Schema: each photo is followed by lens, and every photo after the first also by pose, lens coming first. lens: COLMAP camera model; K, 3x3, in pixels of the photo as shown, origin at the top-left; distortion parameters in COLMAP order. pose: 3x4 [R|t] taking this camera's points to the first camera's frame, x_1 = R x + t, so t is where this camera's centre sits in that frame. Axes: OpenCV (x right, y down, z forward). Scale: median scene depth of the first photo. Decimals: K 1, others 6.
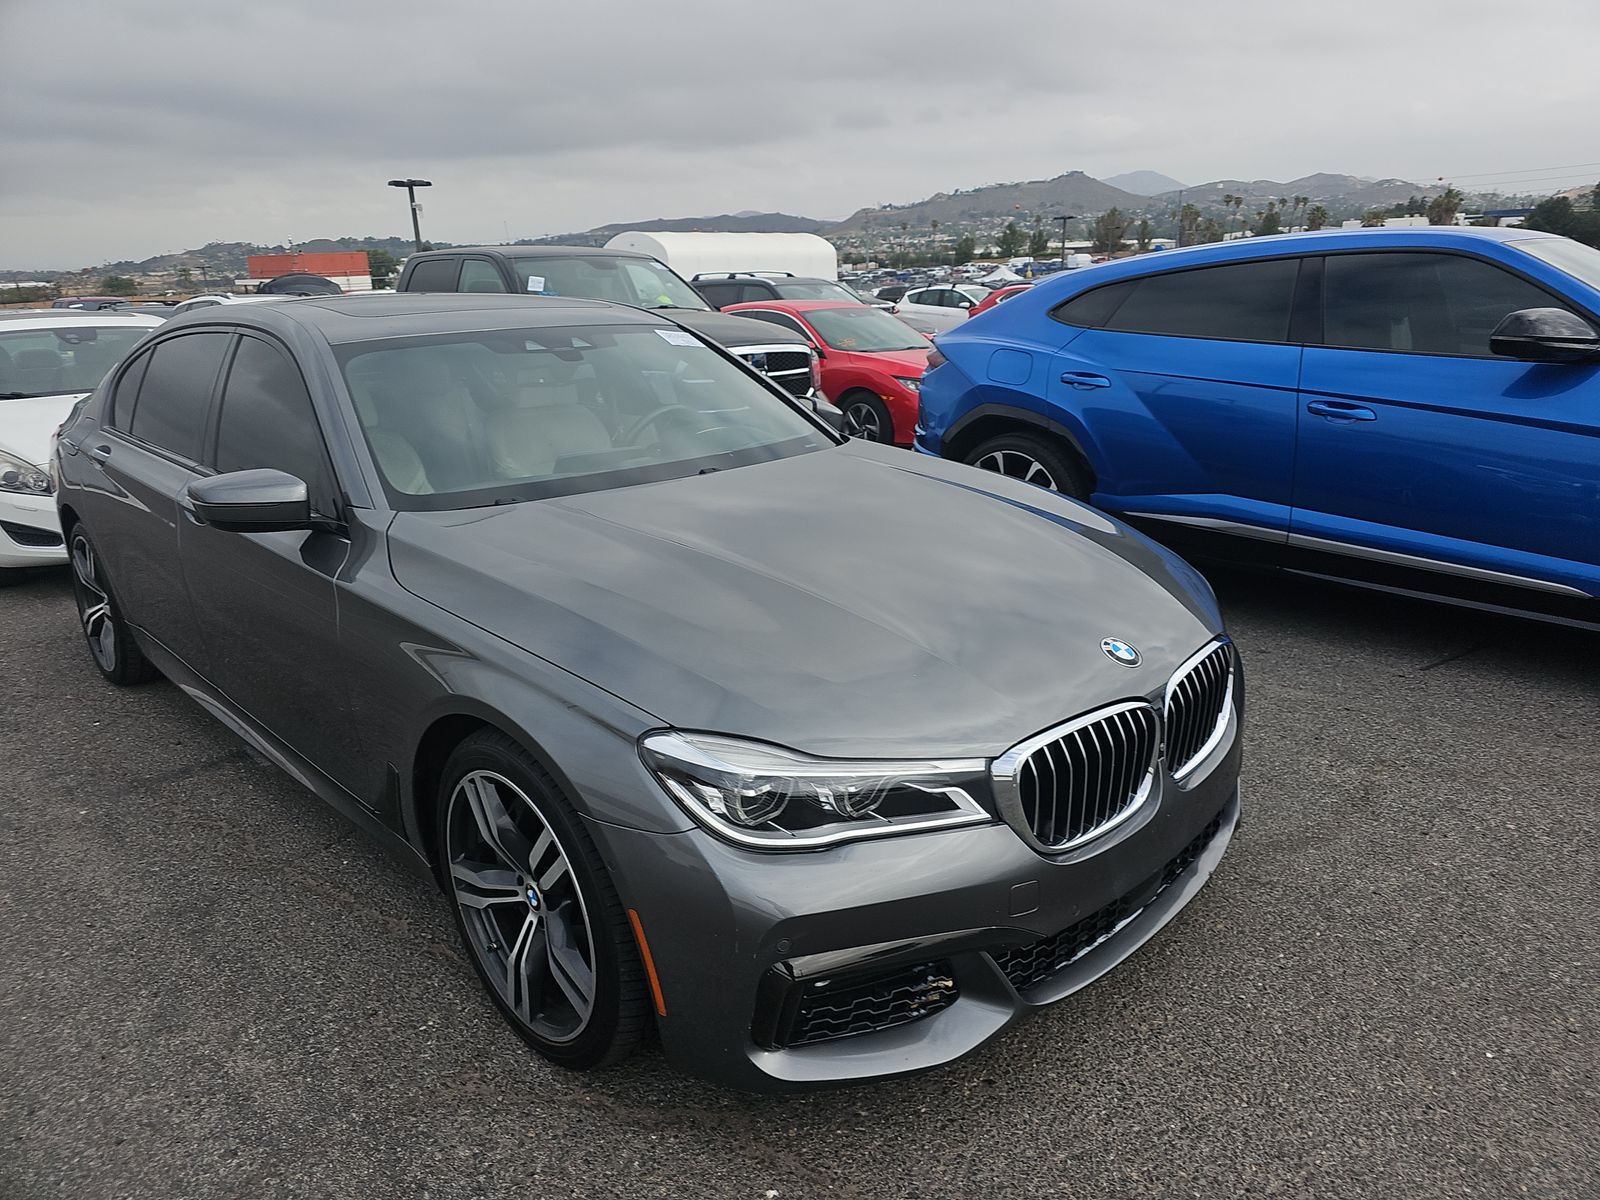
lens RADIAL K [[1067.2, 0, 800.0], [0, 1067.2, 600.0], [0, 0, 1]] dist [0.050846, -0.050259]
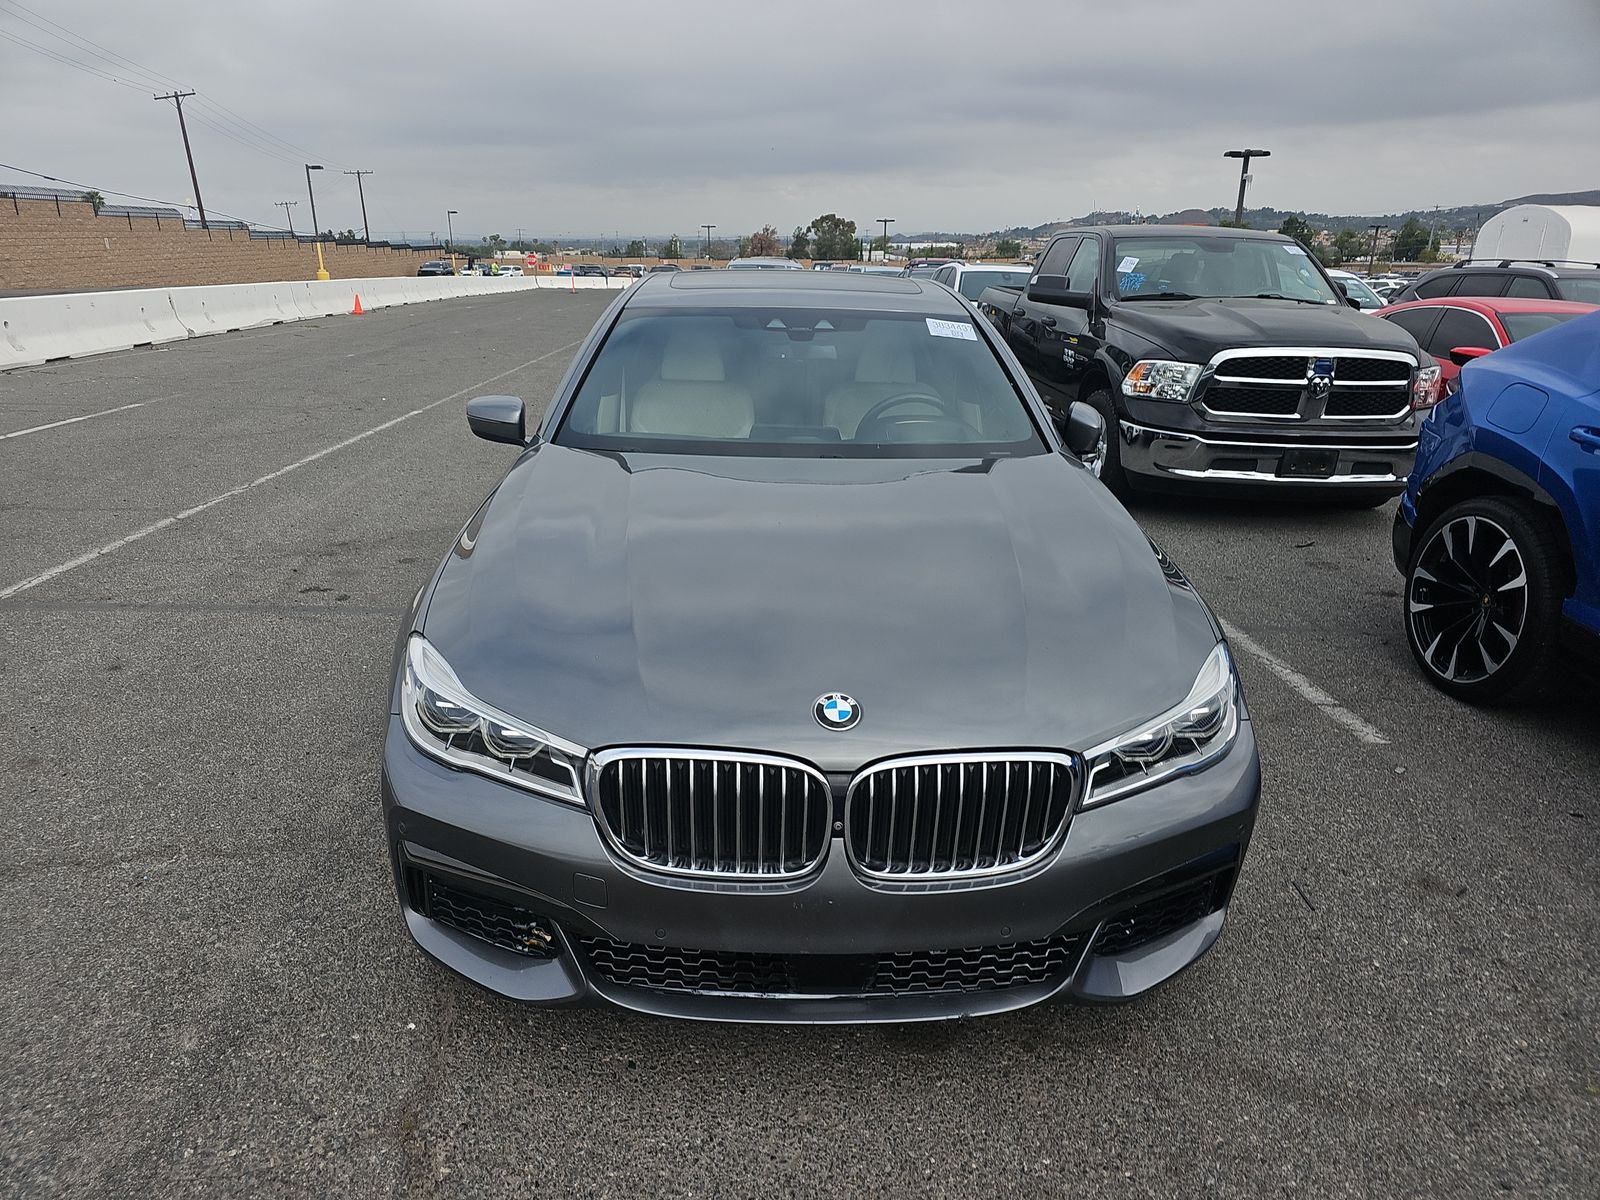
lens RADIAL K [[1067.2, 0, 800.0], [0, 1067.2, 600.0], [0, 0, 1]] dist [0.050846, -0.050259]
pose [[0.728156, 0.249964, -0.638206, 0.322407], [-0.233731, 0.965872, 0.111627, -0.052833], [0.644328, 0.067887, 0.761730, 0.111211]]
